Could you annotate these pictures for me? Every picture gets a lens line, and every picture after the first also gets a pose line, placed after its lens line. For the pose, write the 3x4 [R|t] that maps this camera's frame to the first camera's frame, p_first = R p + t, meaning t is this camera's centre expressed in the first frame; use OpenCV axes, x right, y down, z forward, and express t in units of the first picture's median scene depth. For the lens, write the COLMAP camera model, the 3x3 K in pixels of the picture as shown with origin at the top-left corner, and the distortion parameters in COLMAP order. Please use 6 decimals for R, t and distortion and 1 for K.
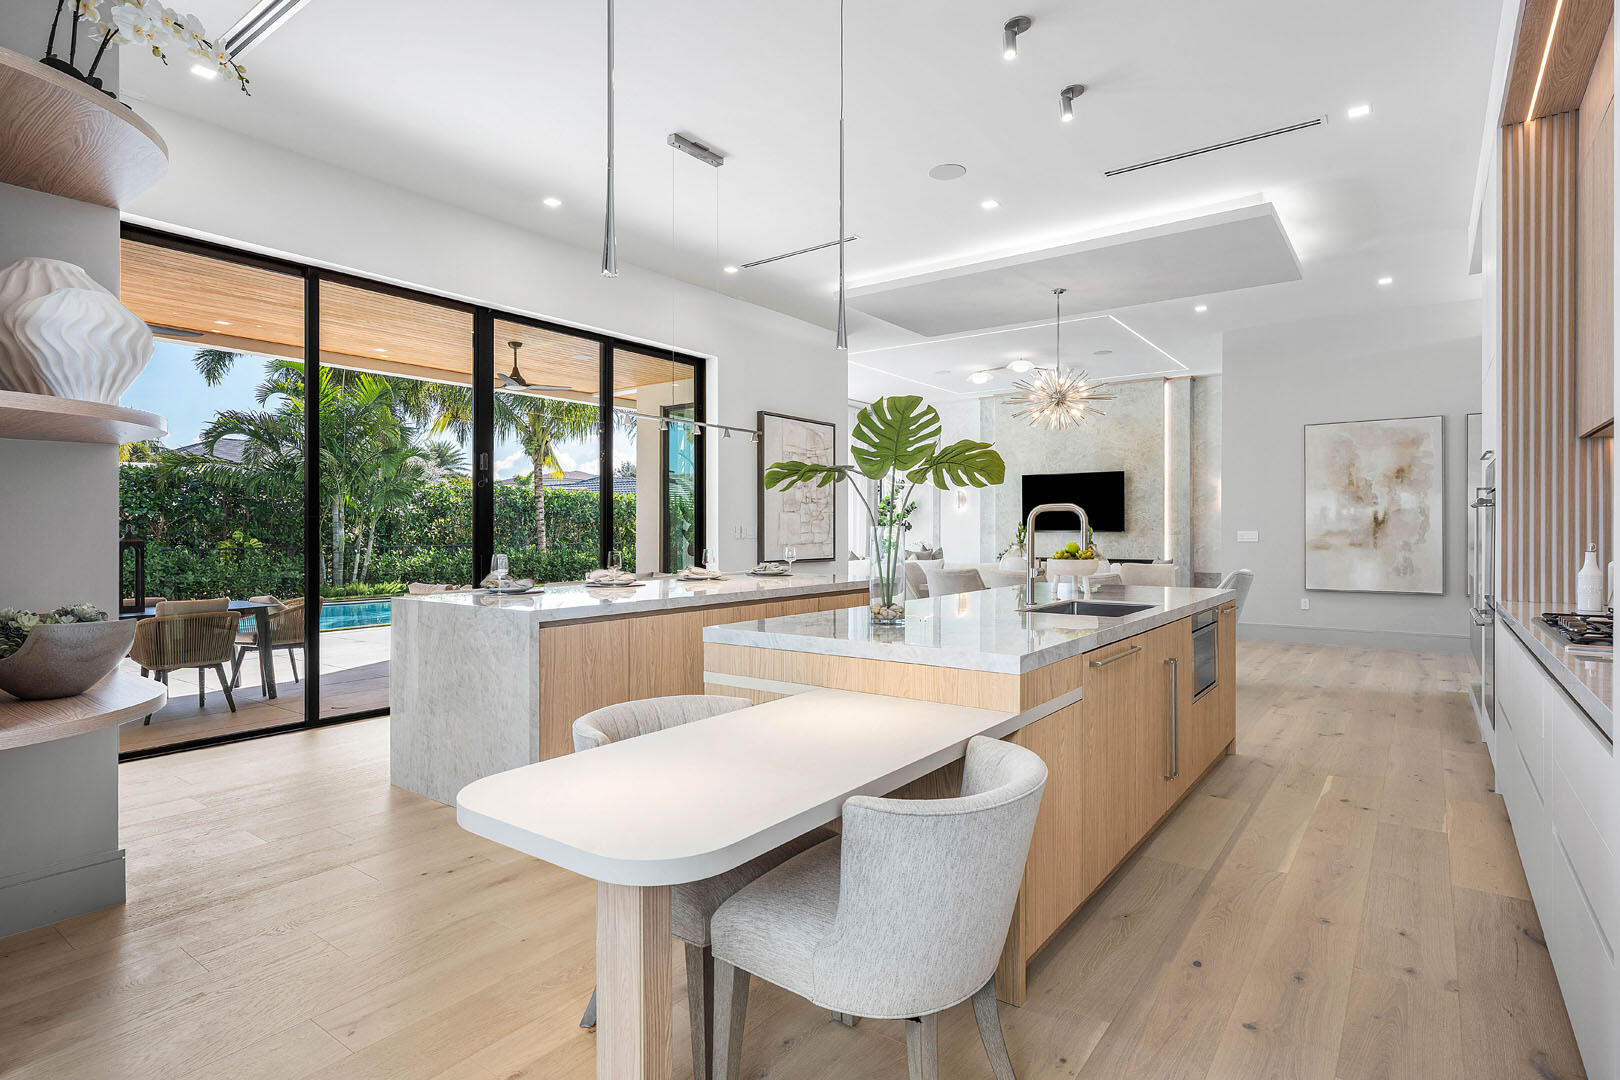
lens RADIAL K [[832.1, 0, 810.9], [0, 832.1, 519.5], [0, 0, 1]] dist [-0.000873, -0.000117]
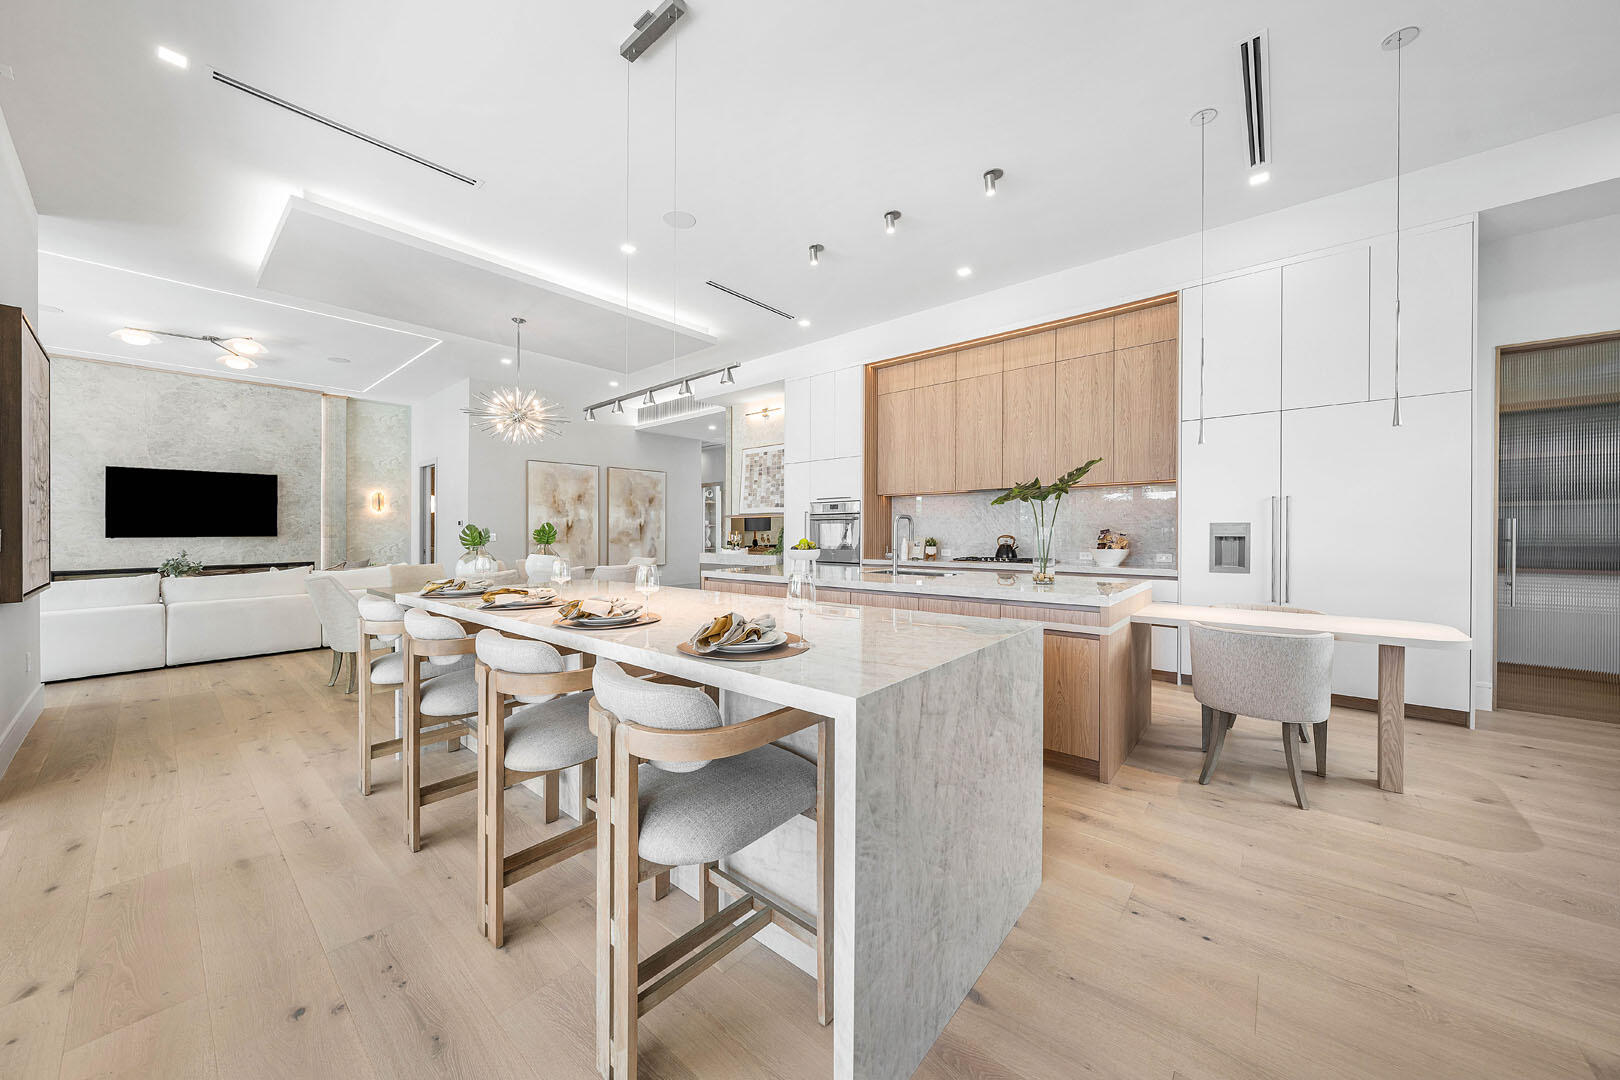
lens RADIAL K [[558.3, 0, 802.3], [0, 558.3, 529.0], [0, 0, 1]] dist [-0.005644, -0.000071]
pose [[0.071614, 0.003545, 0.997426, -0.361218], [-0.005816, 0.999978, -0.003136, 0.007603], [-0.997415, -0.005576, 0.071633, 0.471452]]
